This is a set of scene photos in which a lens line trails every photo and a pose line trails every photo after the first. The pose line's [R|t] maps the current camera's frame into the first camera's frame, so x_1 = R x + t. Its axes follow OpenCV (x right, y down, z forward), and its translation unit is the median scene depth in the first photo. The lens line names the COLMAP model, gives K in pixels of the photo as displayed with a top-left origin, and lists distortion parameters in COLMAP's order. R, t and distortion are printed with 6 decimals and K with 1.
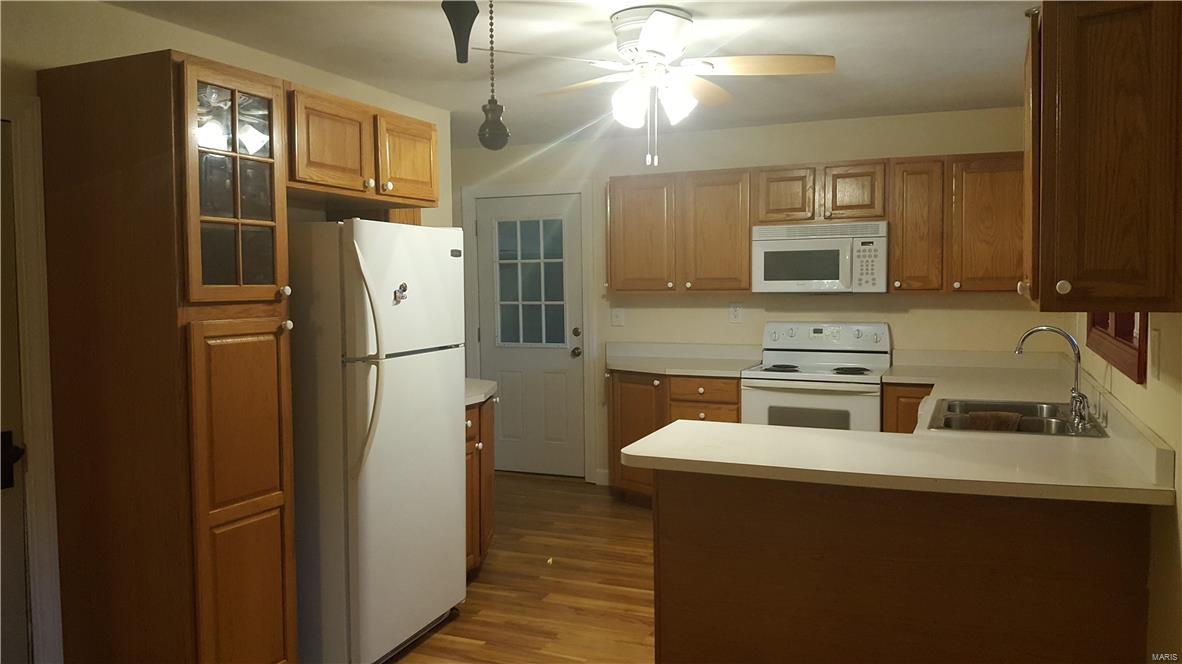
lens RADIAL K [[883.6, 0, 591.9], [0, 883.6, 319.5], [0, 0, 1]] dist [0.149507, -0.346302]
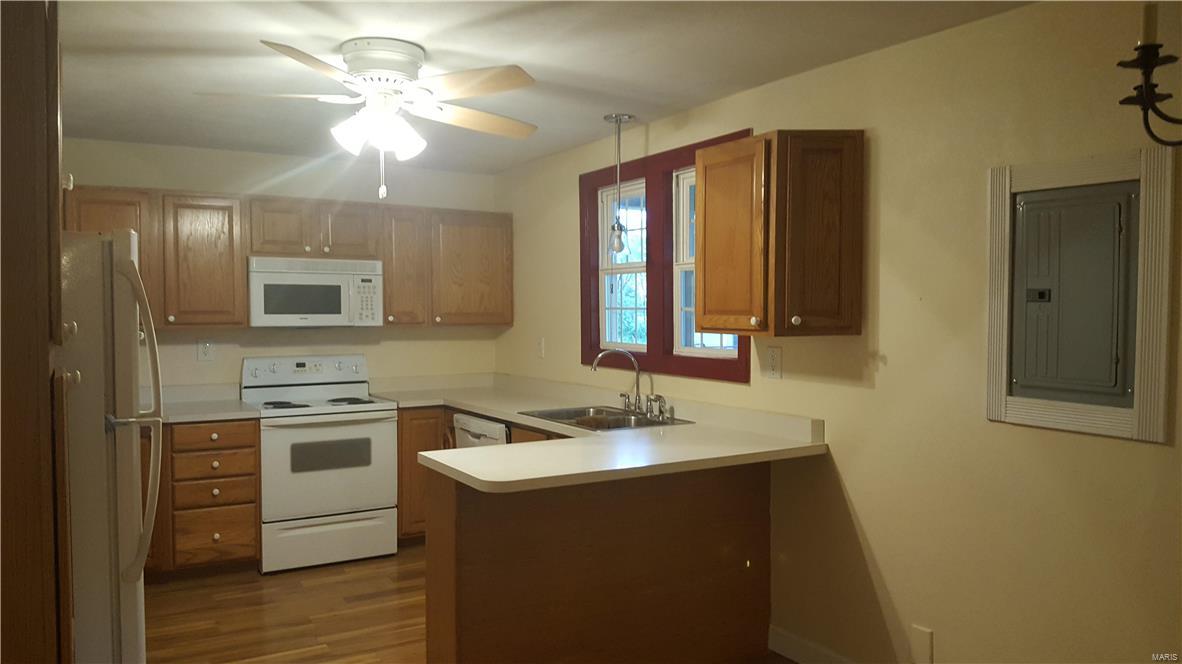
lens RADIAL K [[883.6, 0, 591.9], [0, 883.6, 319.5], [0, 0, 1]] dist [0.149507, -0.346302]
pose [[0.580433, 0.001245, 0.814307, -0.404997], [0.030837, 0.999248, -0.023507, -0.004901], [-0.813724, 0.038755, 0.579958, 0.161402]]
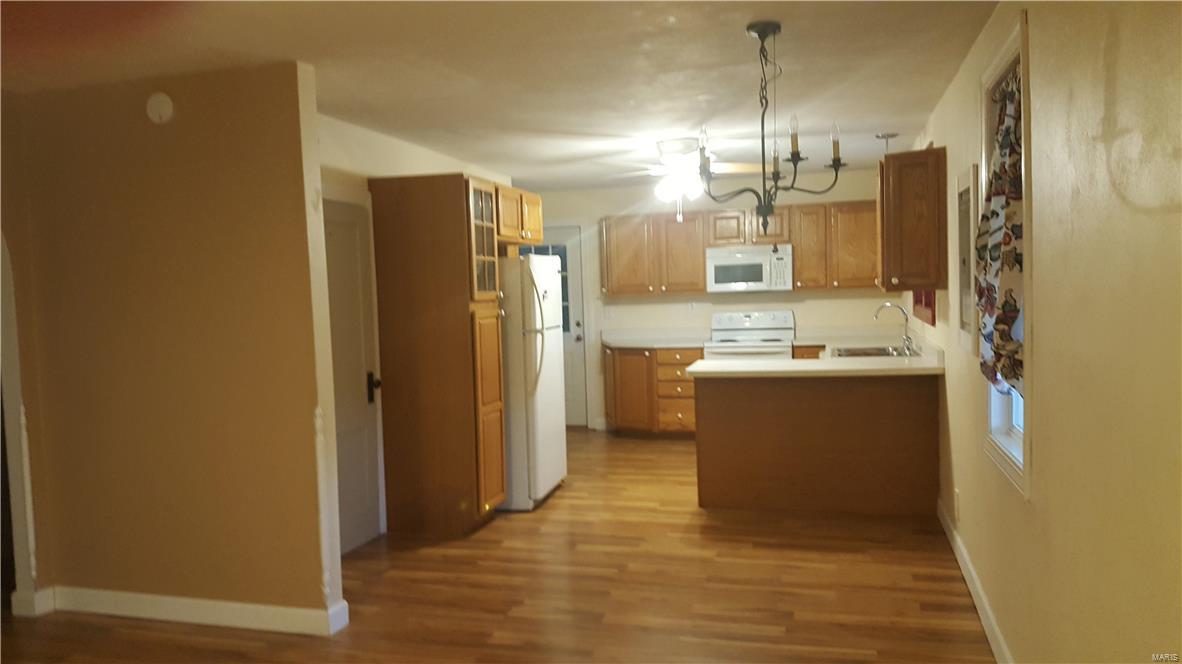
lens RADIAL K [[941.4, 0, 591.0], [0, 941.4, 332.0], [0, 0, 1]] dist [0.268169, 0.000453]
pose [[0.987175, -0.031461, 0.156509, -0.286068], [0.031380, 0.999503, 0.002990, 0.028226], [-0.156525, 0.001960, 0.987672, -0.602202]]
